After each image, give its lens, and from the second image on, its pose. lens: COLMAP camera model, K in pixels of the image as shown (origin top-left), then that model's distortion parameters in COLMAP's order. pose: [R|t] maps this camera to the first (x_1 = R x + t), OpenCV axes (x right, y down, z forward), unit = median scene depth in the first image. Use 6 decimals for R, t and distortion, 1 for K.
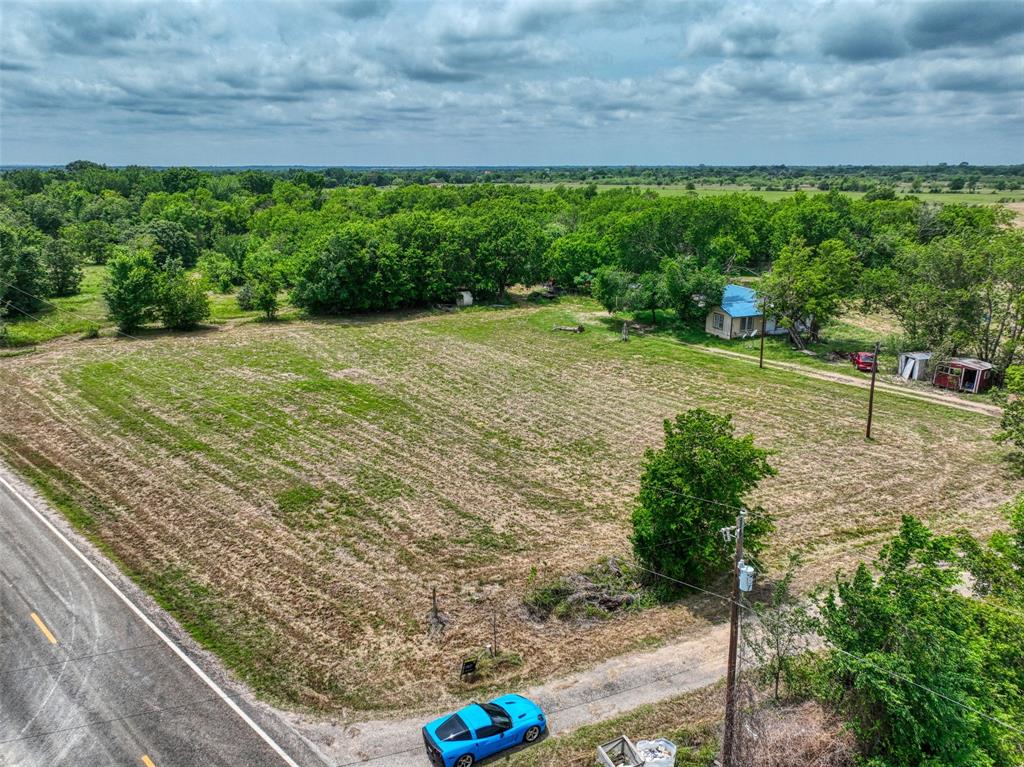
lens RADIAL K [[760.8, 0, 512.0], [0, 760.8, 383.5], [0, 0, 1]] dist [-0.008865, 0.009767]
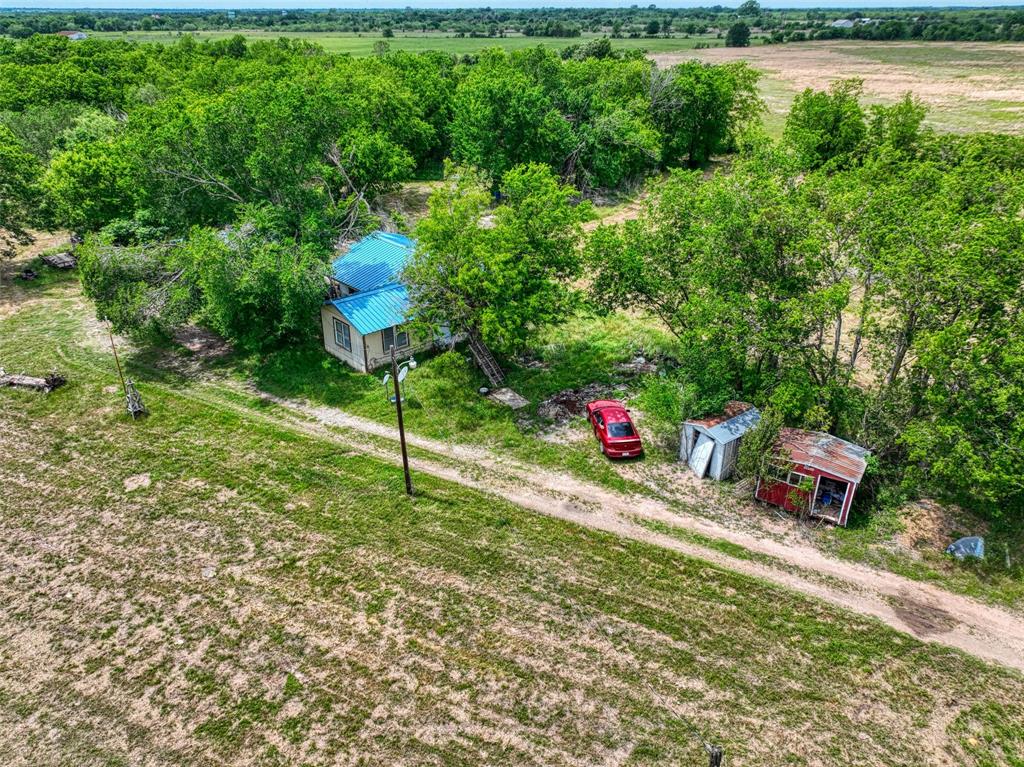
lens RADIAL K [[760.8, 0, 512.0], [0, 760.8, 383.5], [0, 0, 1]] dist [-0.008865, 0.009767]
pose [[0.937204, -0.153864, 0.313010, 0.207691], [0.095393, 0.976295, 0.194287, -0.134072], [-0.335484, -0.152228, 0.929665, 0.469236]]
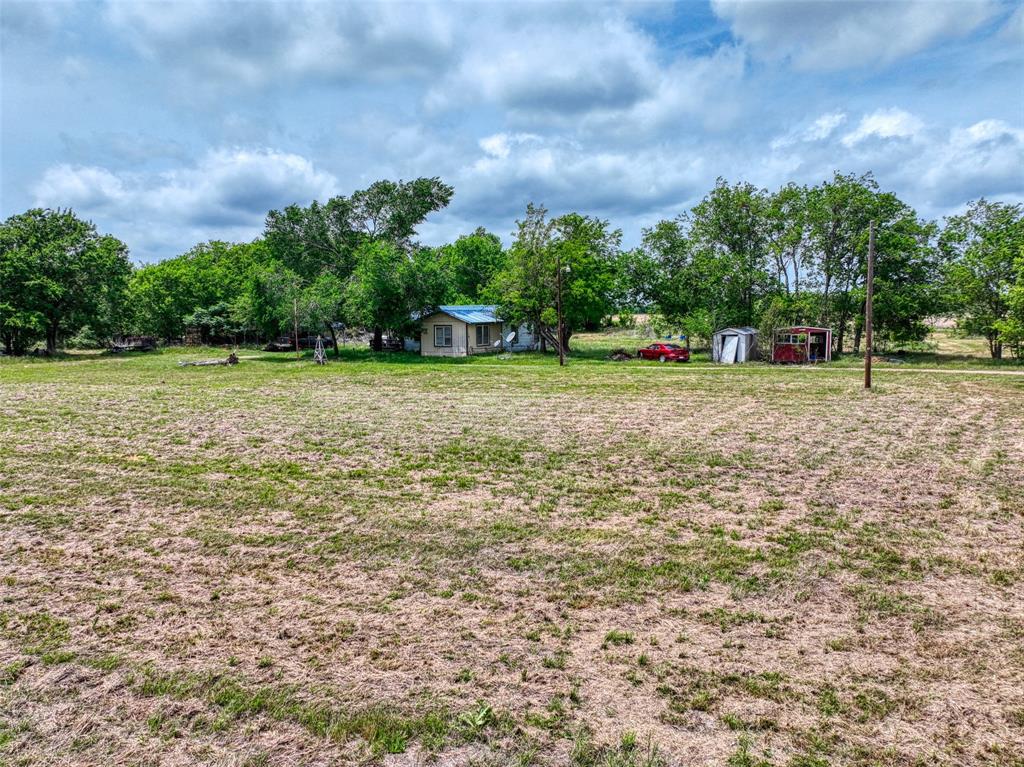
lens RADIAL K [[760.8, 0, 512.0], [0, 760.8, 383.5], [0, 0, 1]] dist [-0.008865, 0.009767]
pose [[0.829130, -0.063858, 0.555396, -0.060378], [0.165127, 0.977104, -0.134167, 0.061685], [-0.534112, 0.202953, 0.820691, 0.397079]]
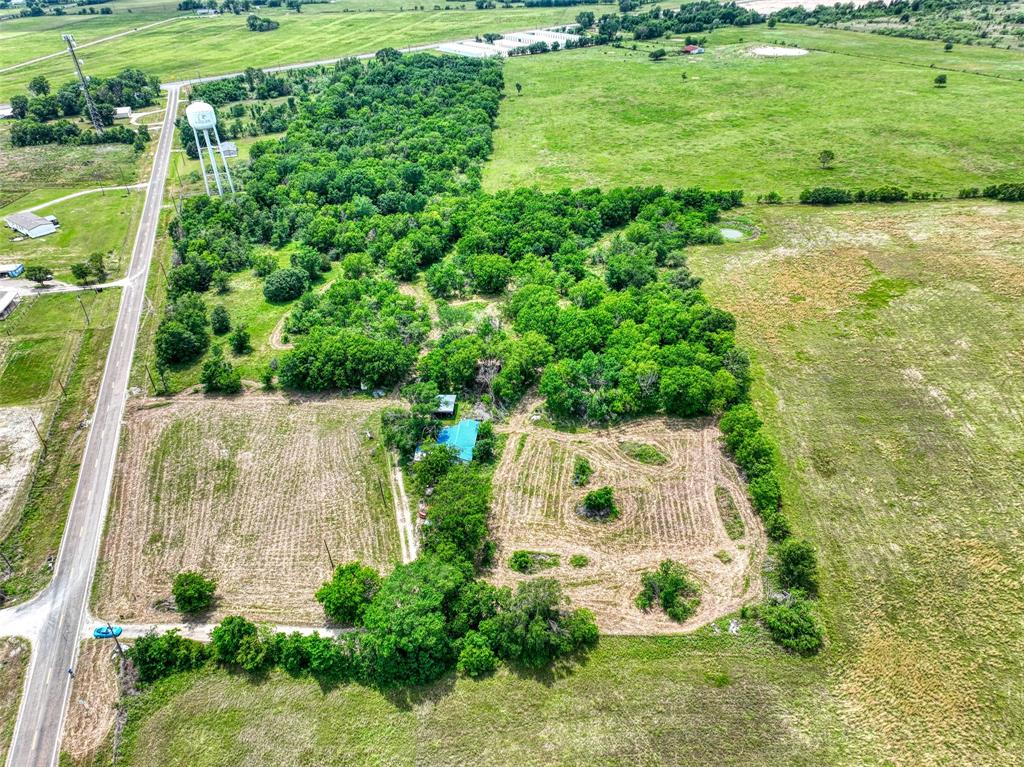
lens RADIAL K [[720.1, 0, 512.0], [0, 720.1, 383.5], [0, 0, 1]] dist [-0.021007, 0.038074]
pose [[0.891262, 0.229576, -0.391084, 1.143038], [-0.098079, 0.939562, 0.328030, -0.873290], [0.442756, -0.254004, 0.859912, -0.456654]]
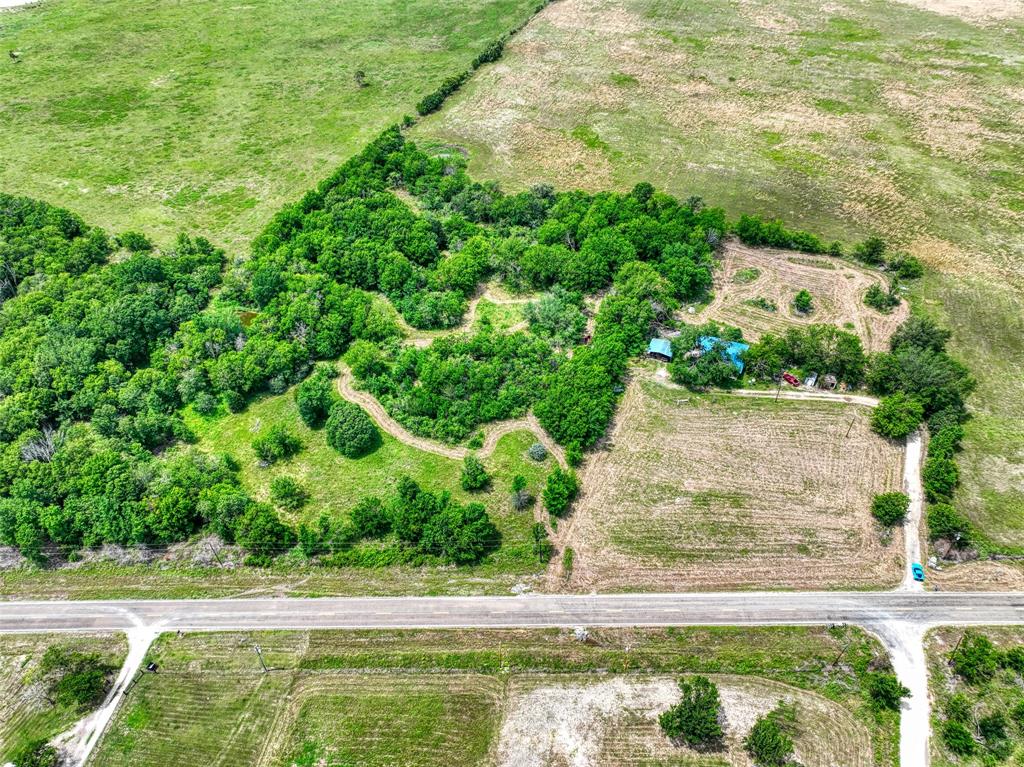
lens RADIAL K [[720.1, 0, 512.0], [0, 720.1, 383.5], [0, 0, 1]] dist [-0.021007, 0.038074]
pose [[0.722507, -0.474389, 0.502930, -1.344865], [0.207354, 0.842646, 0.496942, -1.286842], [-0.659536, -0.254760, 0.707184, -0.168728]]
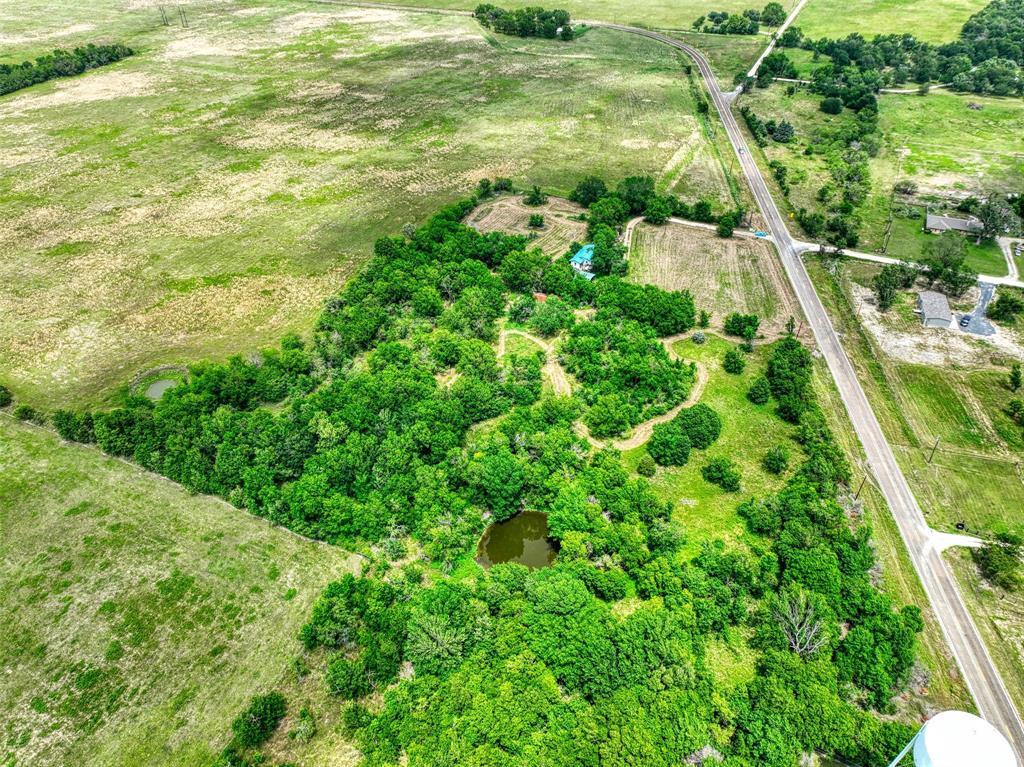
lens RADIAL K [[720.1, 0, 512.0], [0, 720.1, 383.5], [0, 0, 1]] dist [-0.021007, 0.038074]
pose [[-0.624608, -0.468437, 0.624845, -1.694098], [0.237261, 0.648471, 0.723320, -2.103604], [-0.744024, 0.600043, -0.293898, 2.537767]]
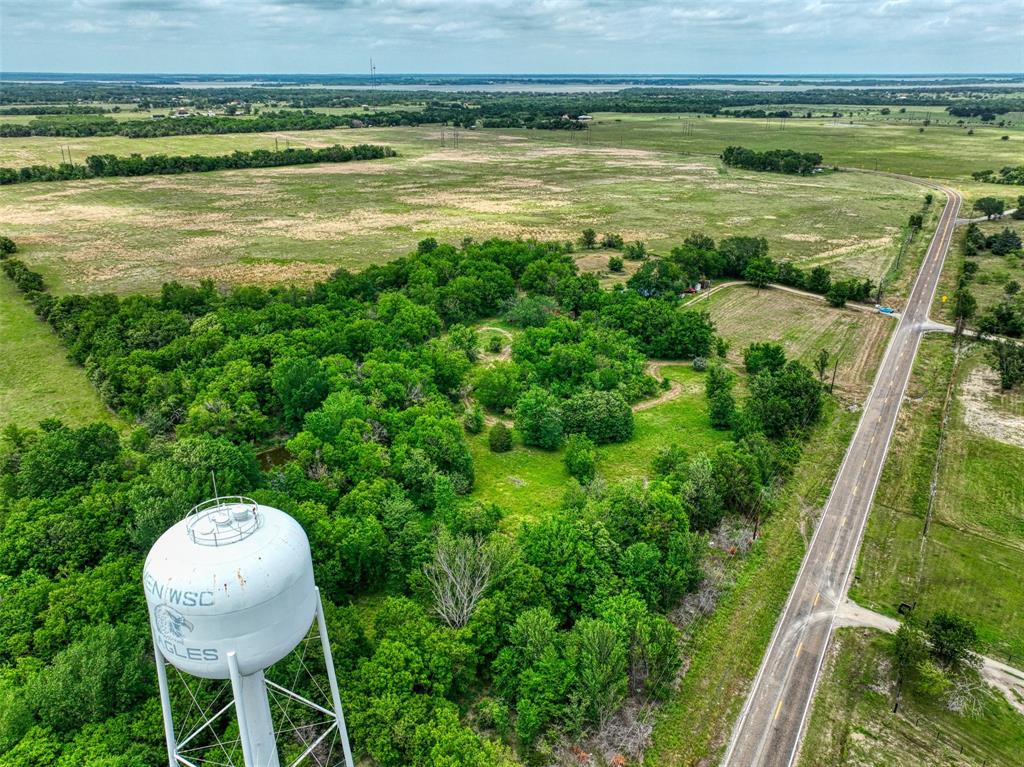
lens RADIAL K [[760.8, 0, 512.0], [0, 760.8, 383.5], [0, 0, 1]] dist [-0.008865, 0.009767]
pose [[-0.225346, -0.364633, 0.903472, -2.214587], [0.269012, 0.867988, 0.417409, -1.114230], [-0.936404, 0.337106, -0.097507, 1.860839]]
